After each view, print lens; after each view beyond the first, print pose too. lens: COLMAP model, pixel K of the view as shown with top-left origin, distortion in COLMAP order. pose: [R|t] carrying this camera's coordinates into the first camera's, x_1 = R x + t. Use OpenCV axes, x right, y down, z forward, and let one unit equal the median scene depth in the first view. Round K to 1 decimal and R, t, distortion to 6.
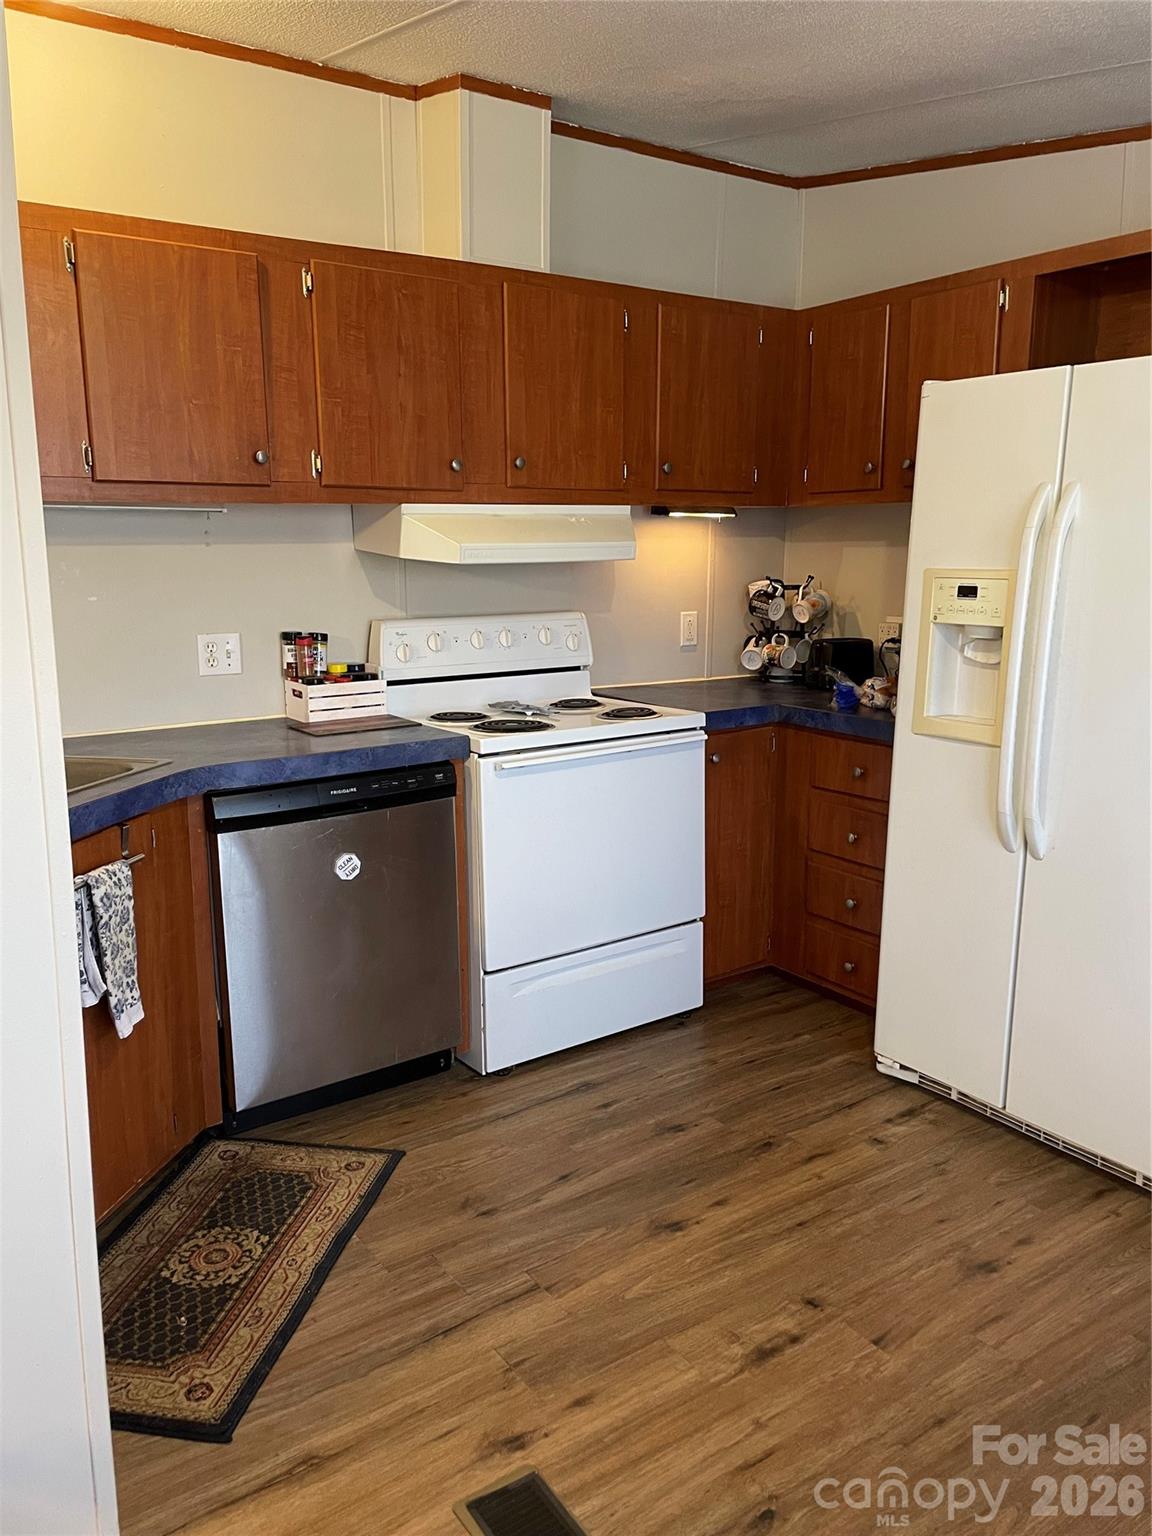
lens RADIAL K [[1153.7, 0, 584.1], [0, 1153.7, 755.8], [0, 0, 1]] dist [0.083779, -0.114349]
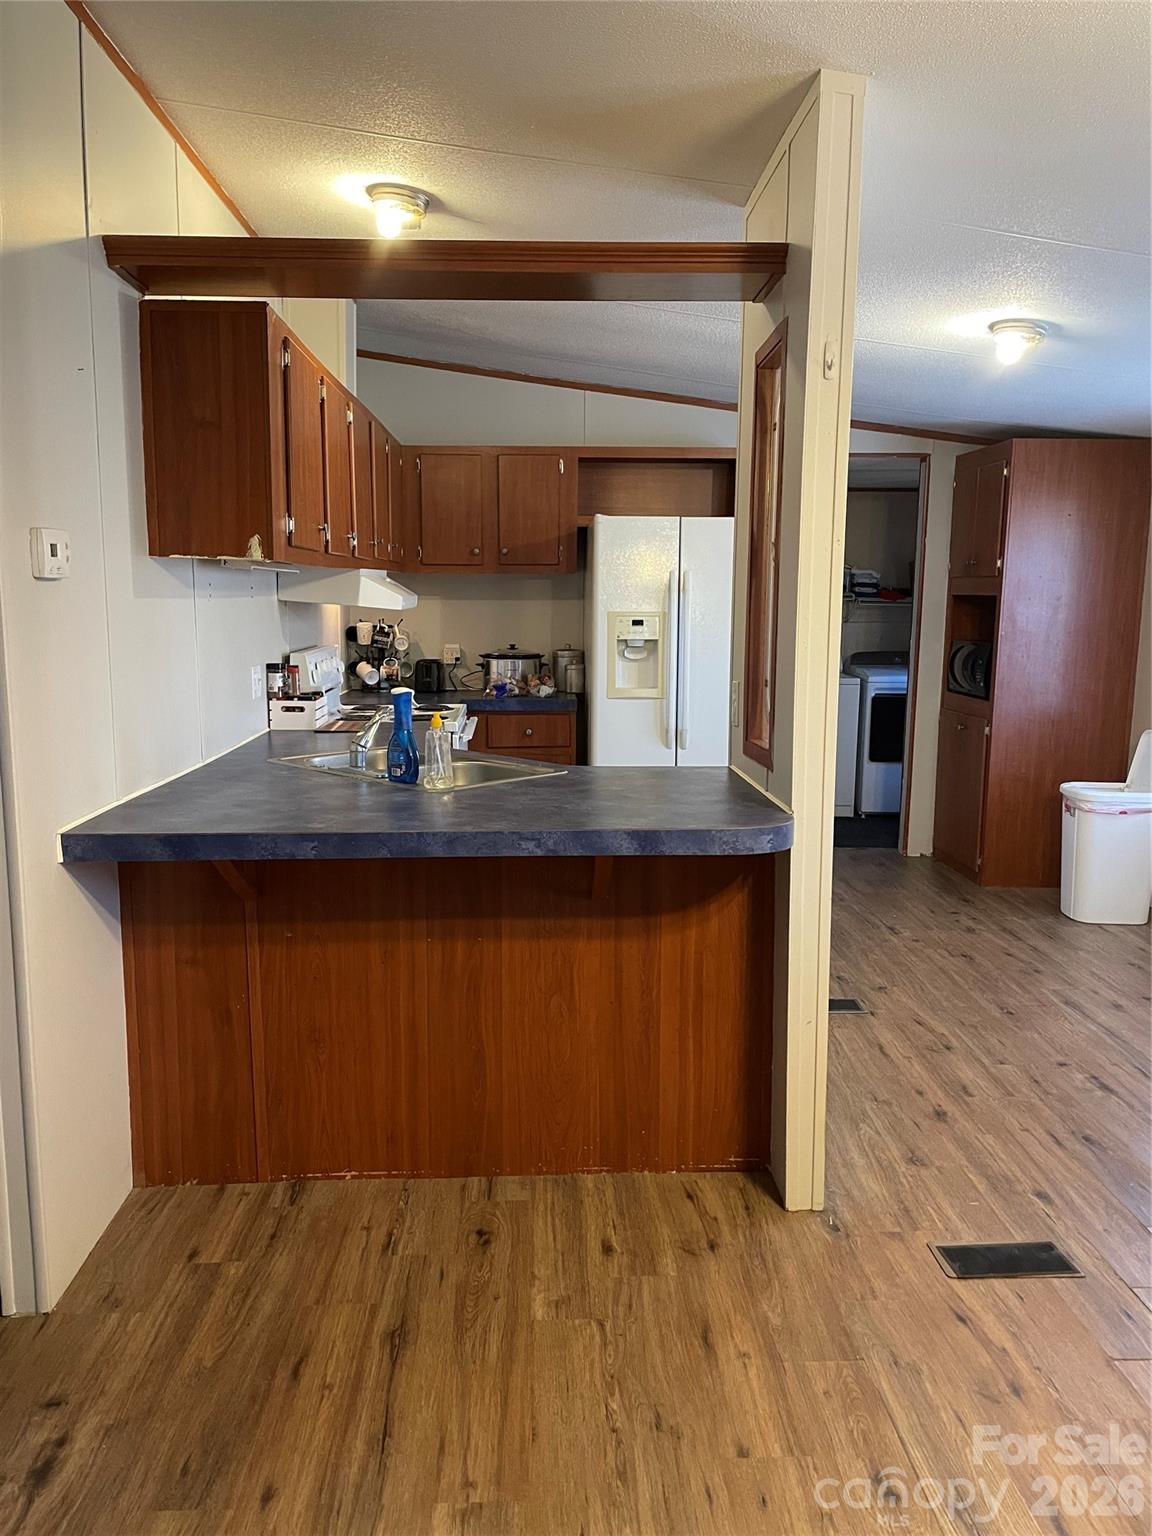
lens RADIAL K [[1144.9, 0, 576.0], [0, 1144.9, 768.0], [0, 0, 1]] dist [0.084307, -0.118122]
pose [[0.551577, -0.119257, 0.825555, -1.395934], [0.147342, 0.988093, 0.044293, 0.002105], [-0.821008, 0.097208, 0.562581, 0.008934]]
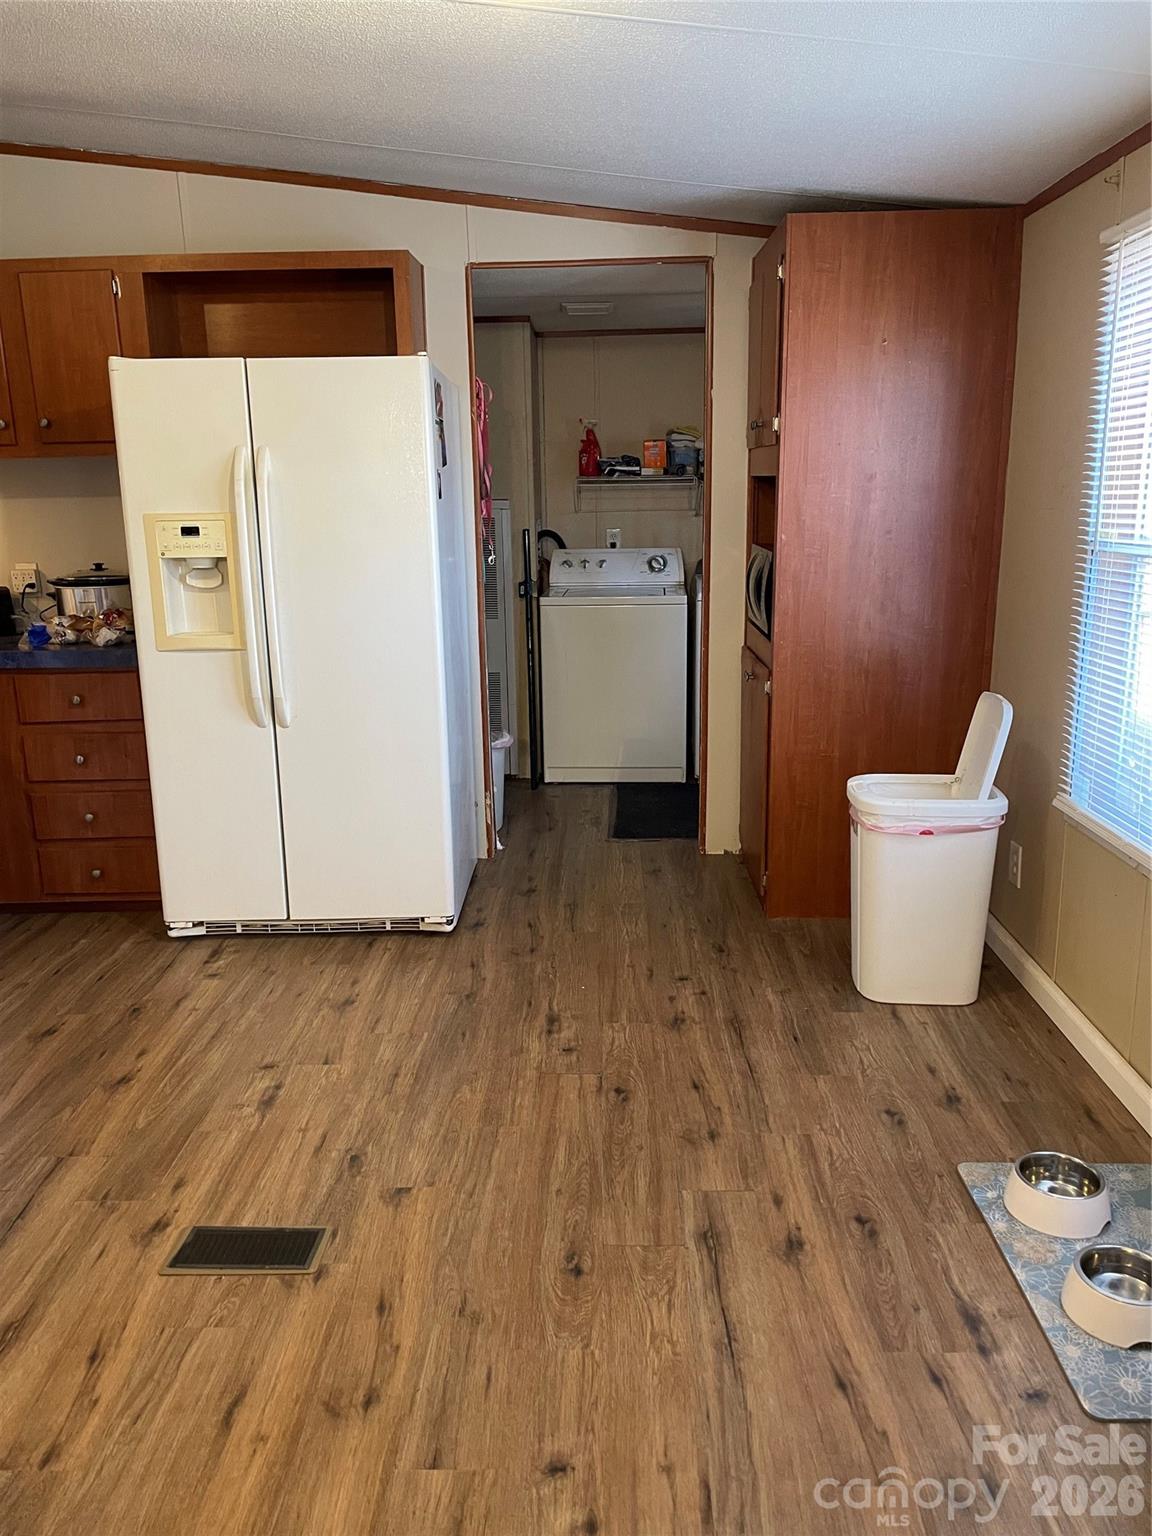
lens RADIAL K [[1153.7, 0, 584.1], [0, 1153.7, 755.8], [0, 0, 1]] dist [0.083779, -0.114349]
pose [[0.594677, -0.196118, 0.779678, -0.456341], [0.168034, 0.978692, 0.118015, 0.020244], [-0.786209, 0.060831, 0.614959, -0.099622]]
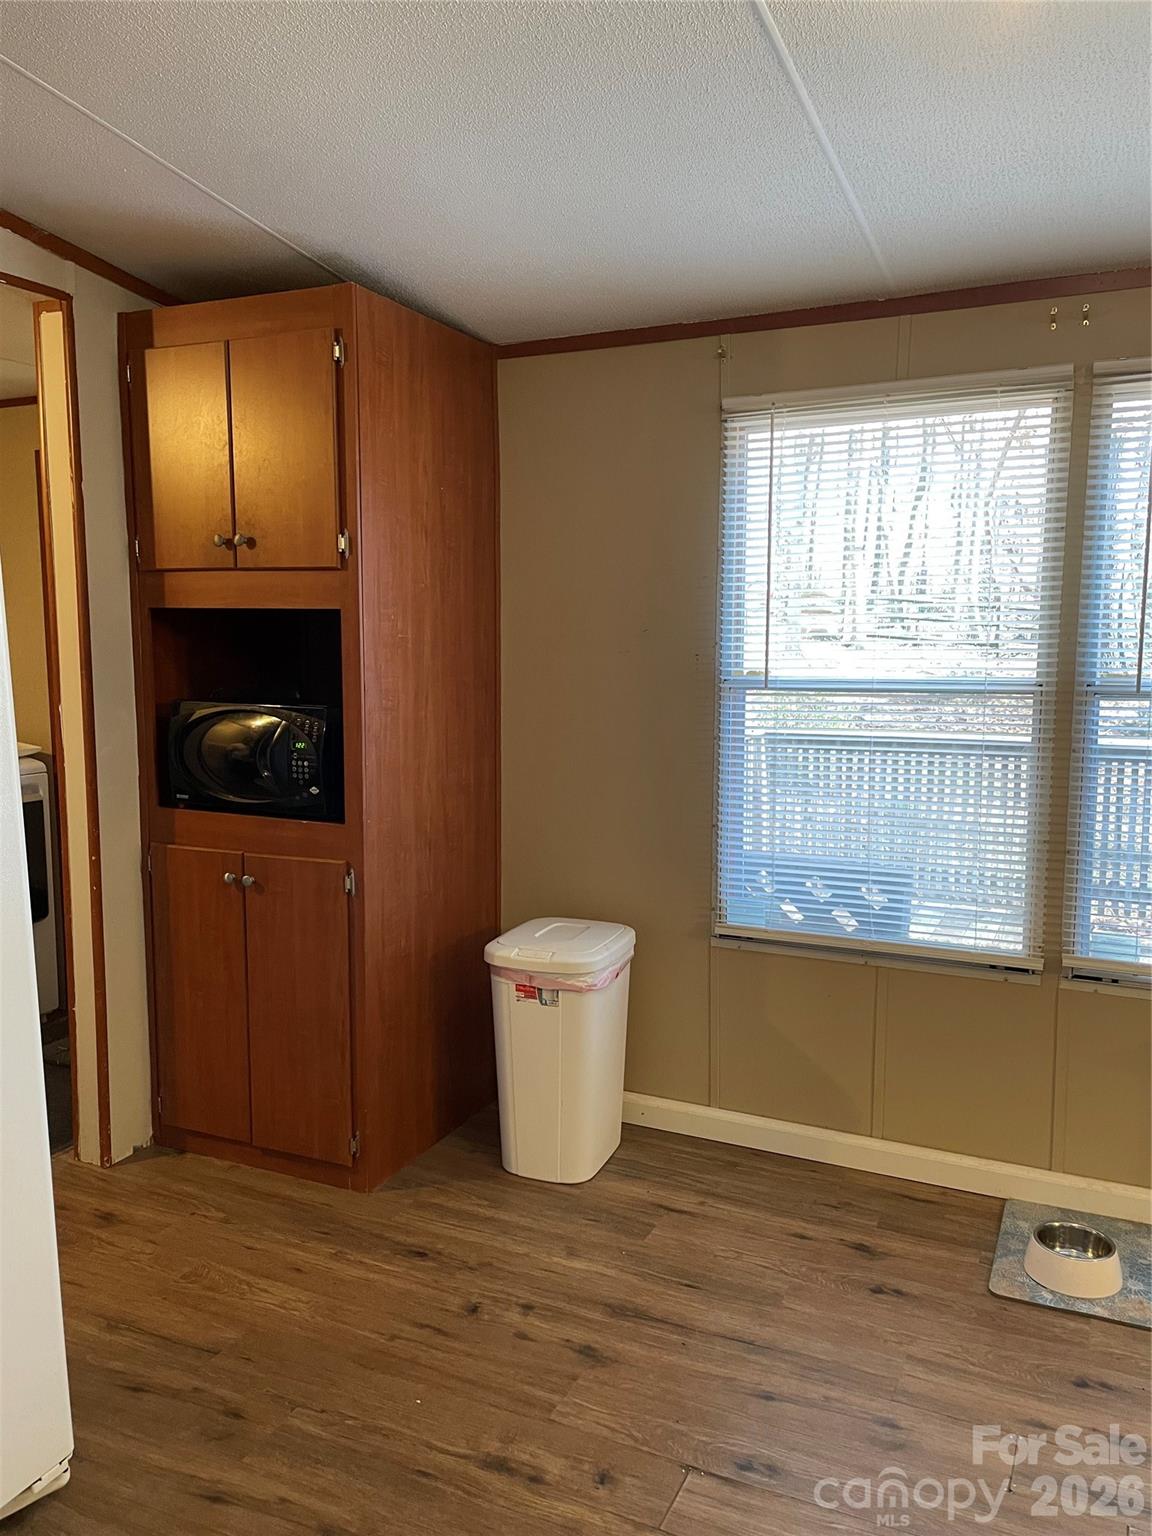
lens RADIAL K [[1153.7, 0, 584.1], [0, 1153.7, 755.8], [0, 0, 1]] dist [0.083779, -0.114349]
pose [[-0.492191, -0.099046, 0.864834, -0.222305], [0.158632, 0.966664, 0.200988, -0.145321], [-0.855911, 0.236115, -0.460072, 0.844809]]
